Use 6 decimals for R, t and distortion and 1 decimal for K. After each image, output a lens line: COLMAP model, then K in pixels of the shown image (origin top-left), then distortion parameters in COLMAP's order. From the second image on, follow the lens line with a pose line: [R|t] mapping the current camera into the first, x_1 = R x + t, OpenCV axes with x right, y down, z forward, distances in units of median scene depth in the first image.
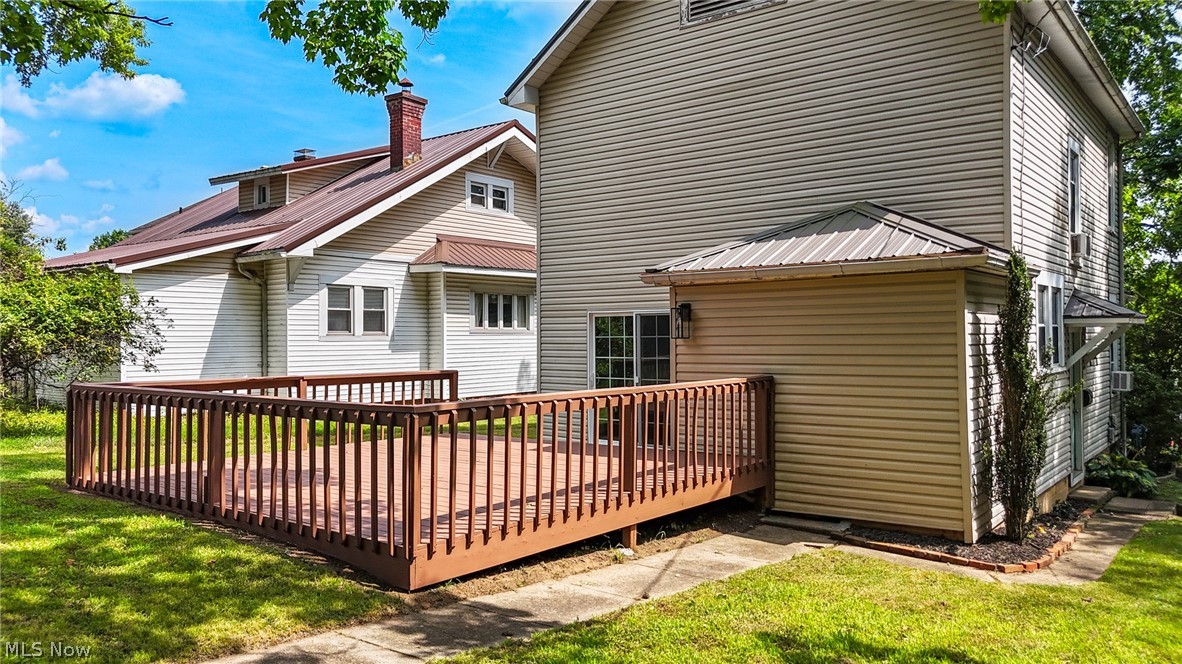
lens RADIAL K [[883.3, 0, 591.0], [0, 883.3, 332.0], [0, 0, 1]] dist [0.037465, 0.000329]
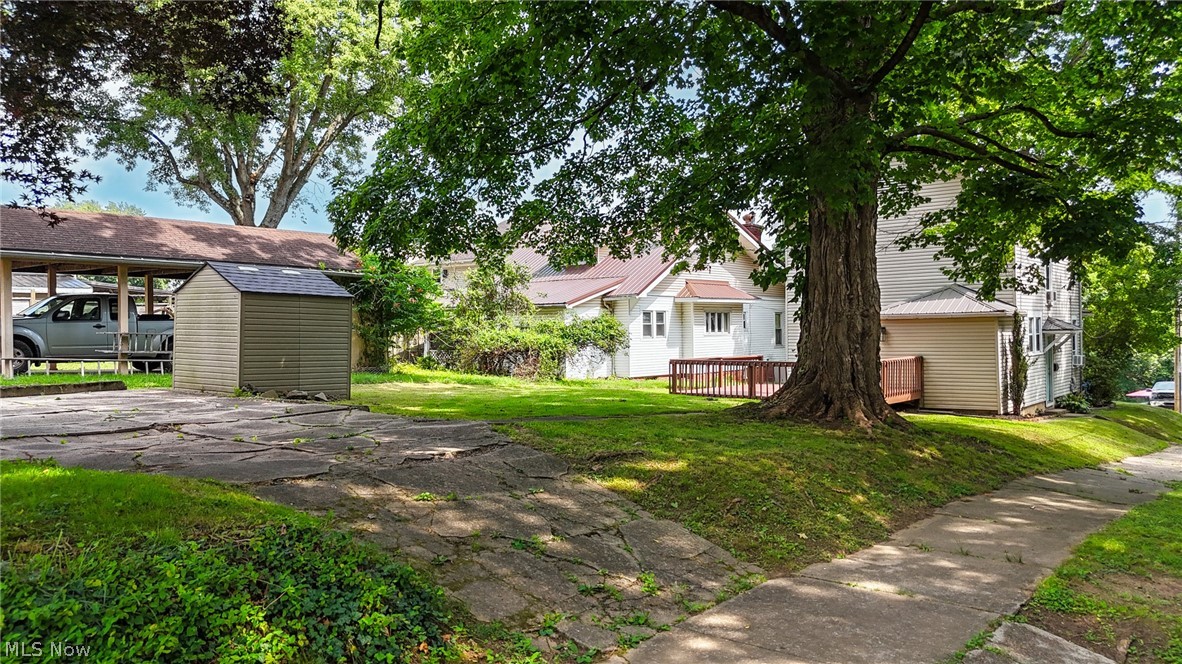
lens RADIAL K [[883.3, 0, 591.0], [0, 883.3, 332.0], [0, 0, 1]] dist [0.037465, 0.000329]
pose [[0.999659, -0.007152, -0.025124, -0.617092], [0.007333, 0.999948, 0.007116, -0.040654], [0.025072, -0.007298, 0.999659, -1.432071]]
